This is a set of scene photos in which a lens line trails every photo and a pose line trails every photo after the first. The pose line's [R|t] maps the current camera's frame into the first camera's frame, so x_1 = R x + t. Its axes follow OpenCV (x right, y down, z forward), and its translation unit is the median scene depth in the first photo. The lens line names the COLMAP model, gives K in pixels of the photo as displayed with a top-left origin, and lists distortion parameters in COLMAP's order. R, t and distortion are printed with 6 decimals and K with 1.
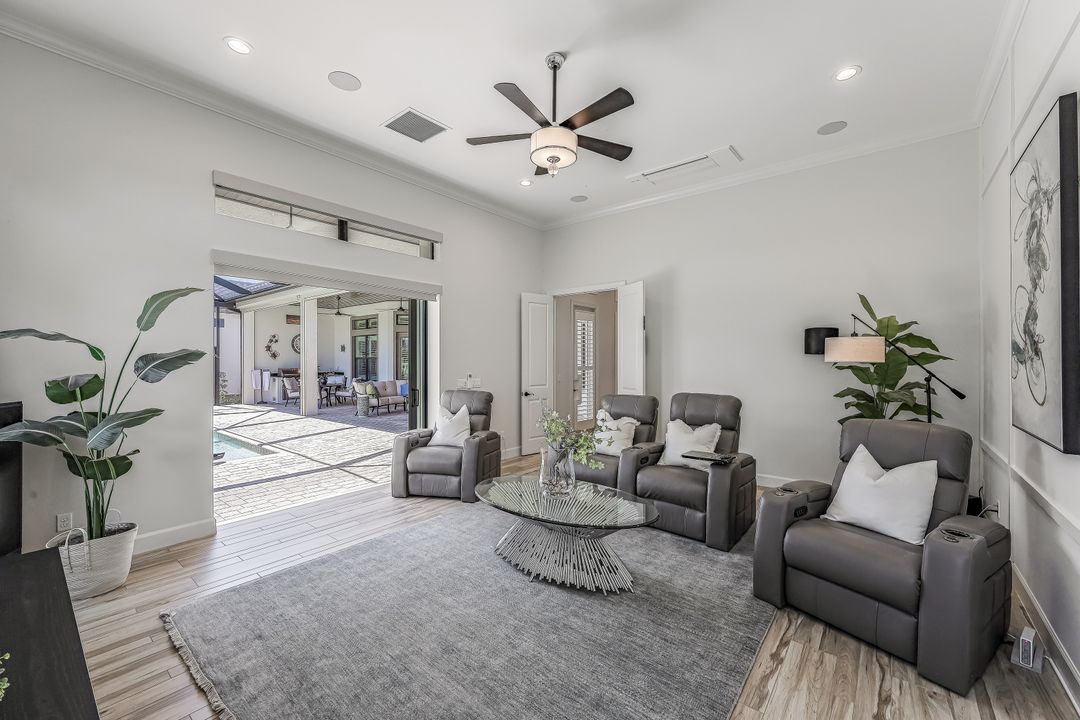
lens RADIAL K [[431.4, 0, 532.5], [0, 431.4, 357.4], [0, 0, 1]] dist [0.004295, 0.000259]
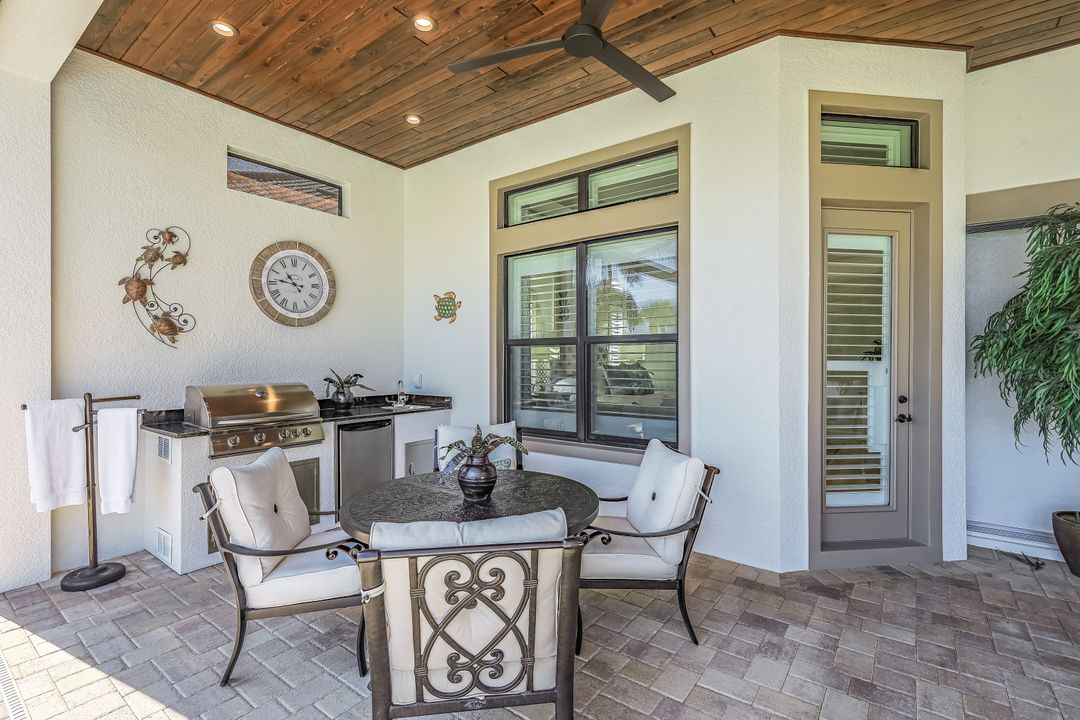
lens RADIAL K [[493.7, 0, 540.0], [0, 493.7, 360.0], [0, 0, 1]] dist [0.000210, 0.000062]
pose [[0.998692, 0.000182, 0.051137, -0.435990], [-0.000383, 0.999992, 0.003911, 0.011538], [-0.051136, -0.003925, 0.998684, 0.762076]]
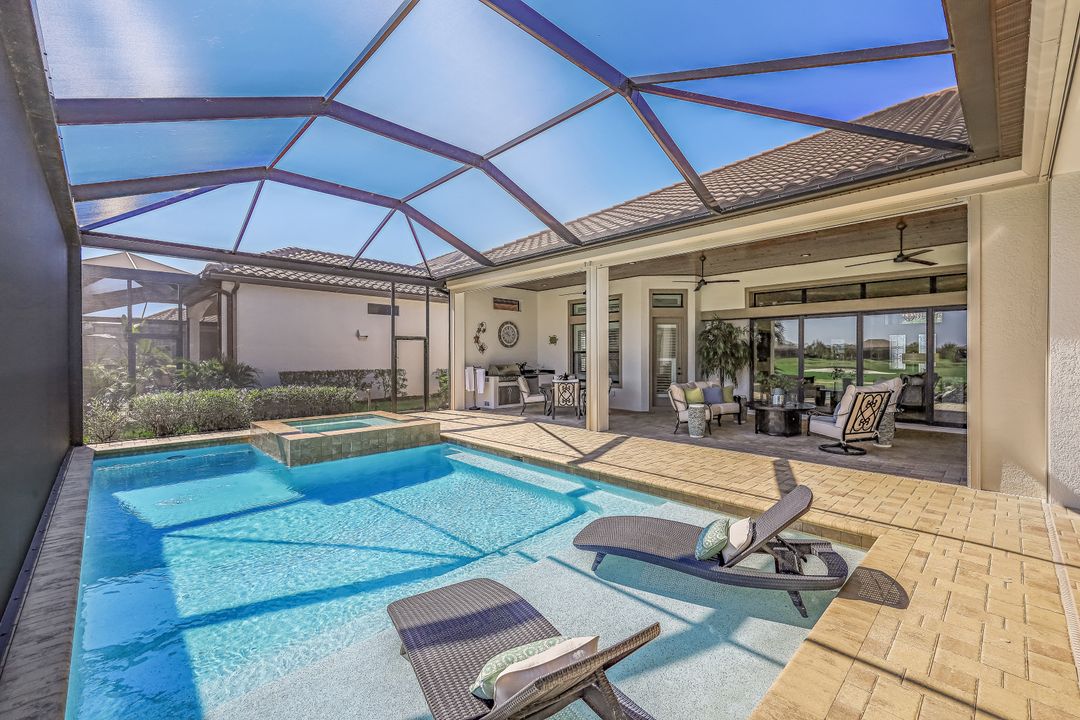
lens RADIAL K [[453.4, 0, 537.7], [0, 453.4, 360.2], [0, 0, 1]] dist [-0.000933, 0.000137]
pose [[0.993850, 0.001183, -0.110727, -0.411386], [-0.000429, 0.999977, 0.006833, 0.011223], [0.110733, -0.006744, 0.993827, 0.184302]]
